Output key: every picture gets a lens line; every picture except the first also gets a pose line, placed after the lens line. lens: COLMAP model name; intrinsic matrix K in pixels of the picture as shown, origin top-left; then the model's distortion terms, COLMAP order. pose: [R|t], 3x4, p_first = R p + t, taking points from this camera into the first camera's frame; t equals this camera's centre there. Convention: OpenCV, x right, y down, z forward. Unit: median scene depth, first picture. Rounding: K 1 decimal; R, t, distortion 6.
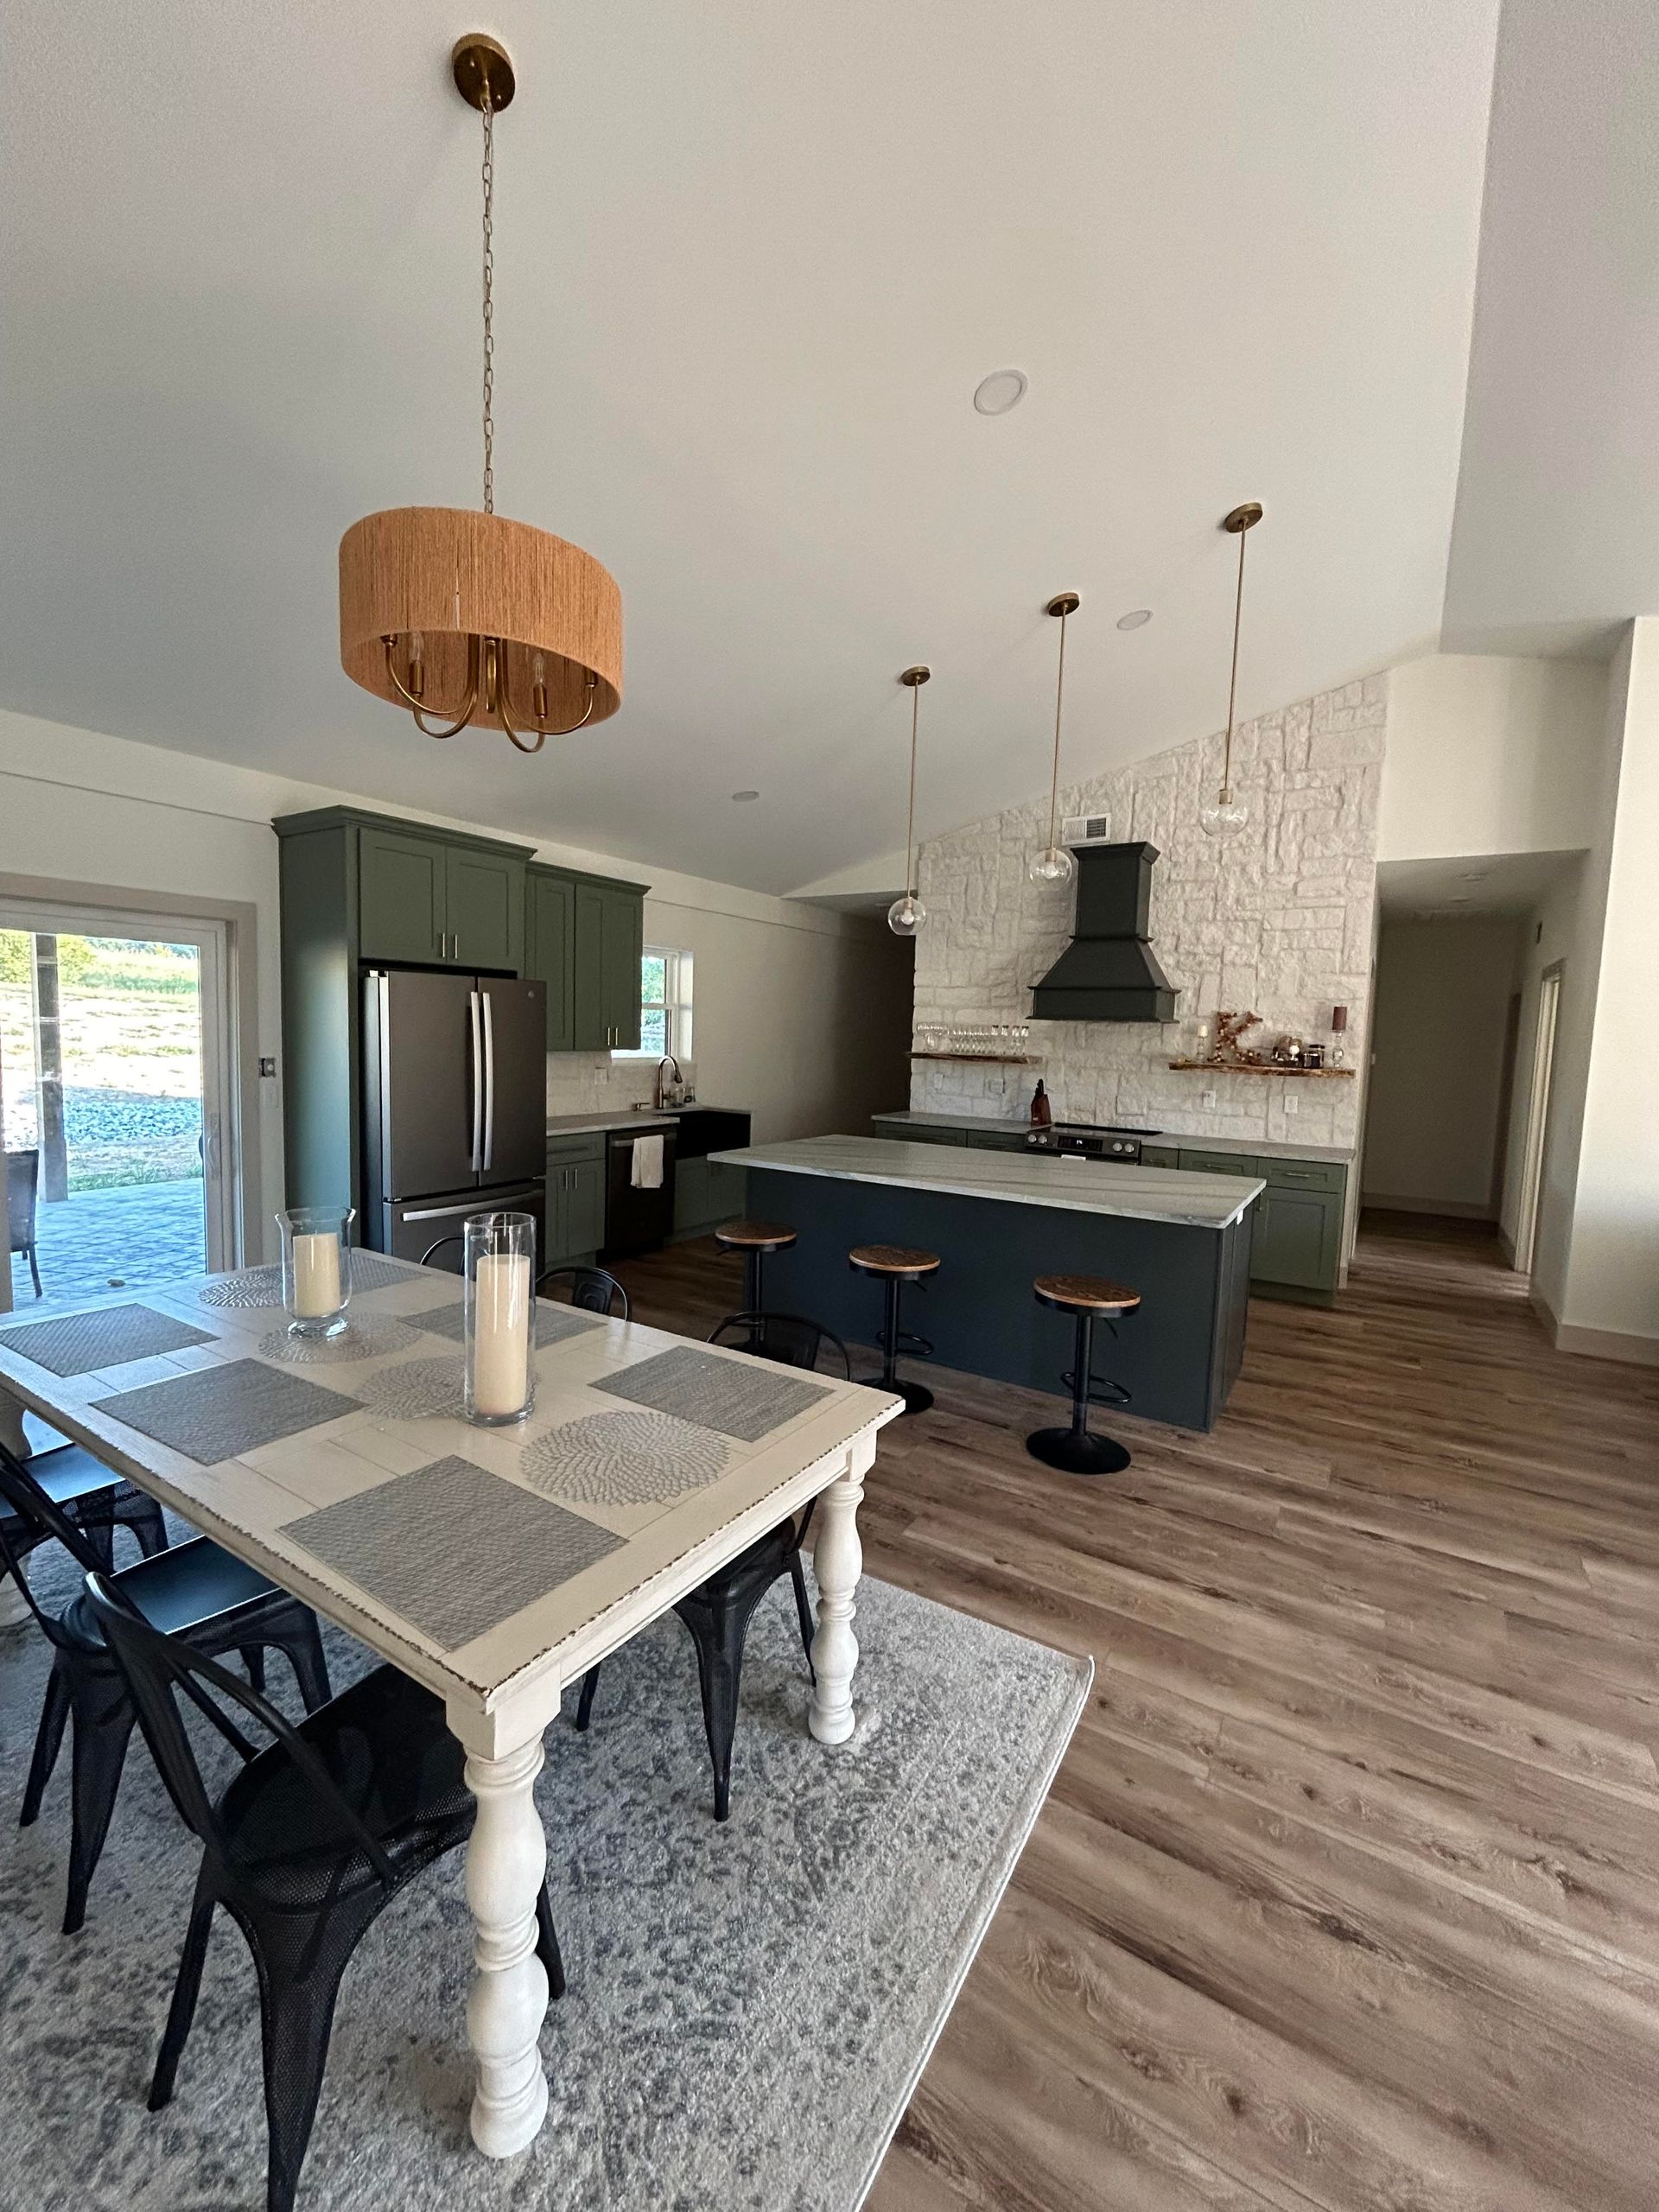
lens RADIAL K [[899.0, 0, 829.5], [0, 899.0, 1100.8], [0, 0, 1]] dist [0.000300, 0.000788]
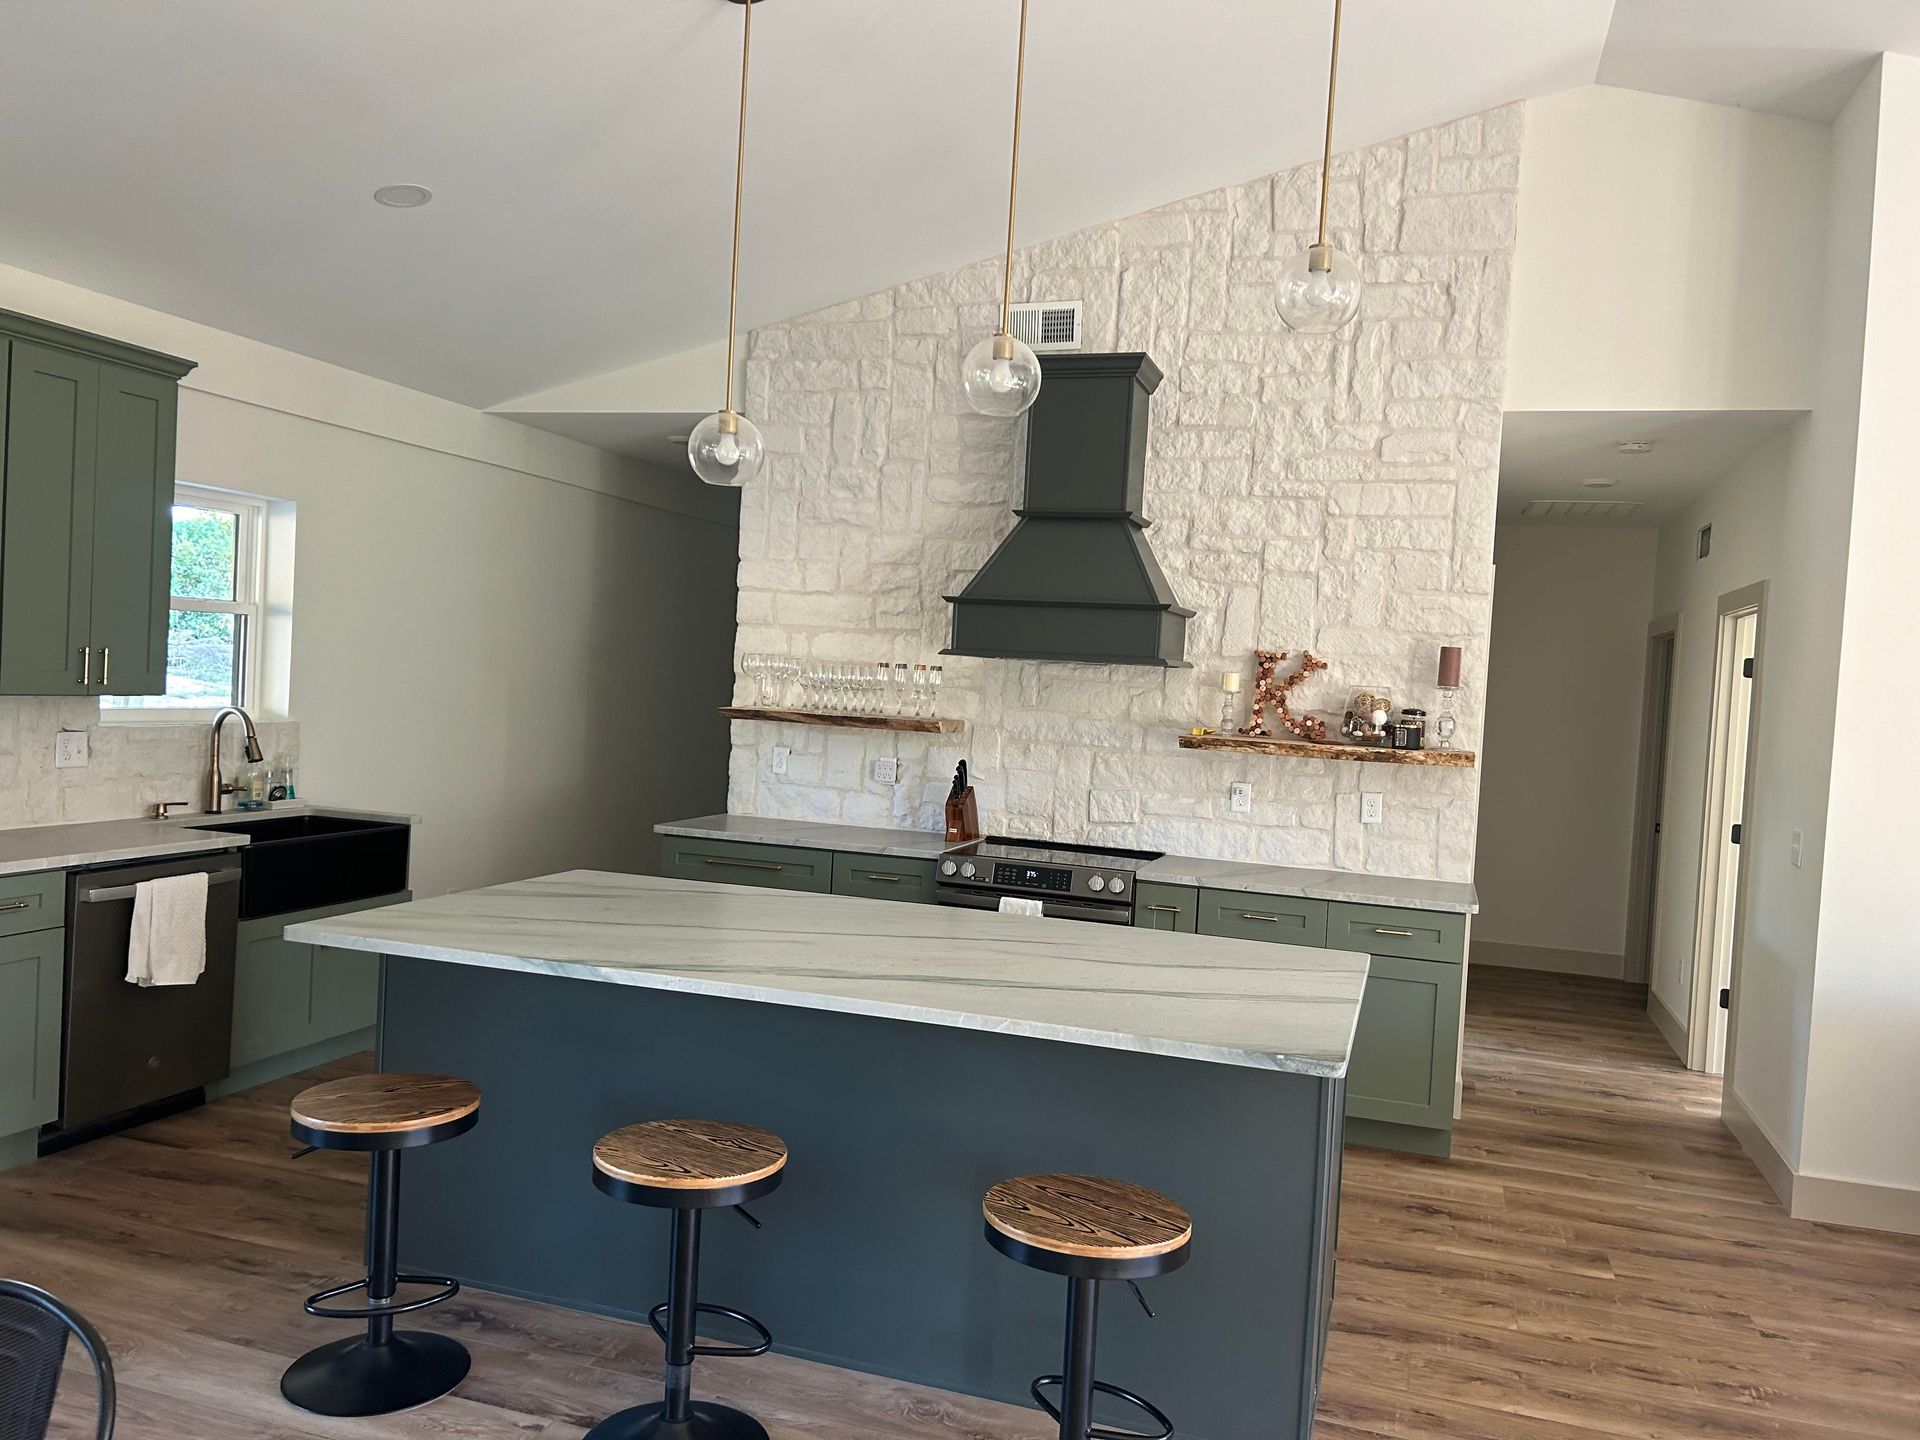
lens RADIAL K [[1425.1, 0, 968.9], [0, 1425.1, 728.8], [0, 0, 1]] dist [0.101089, -0.172743]
pose [[0.967050, 0.013395, 0.254234, 0.011588], [-0.005211, 0.999447, -0.032837, -0.016038], [-0.254533, 0.030430, 0.966585, 0.145427]]
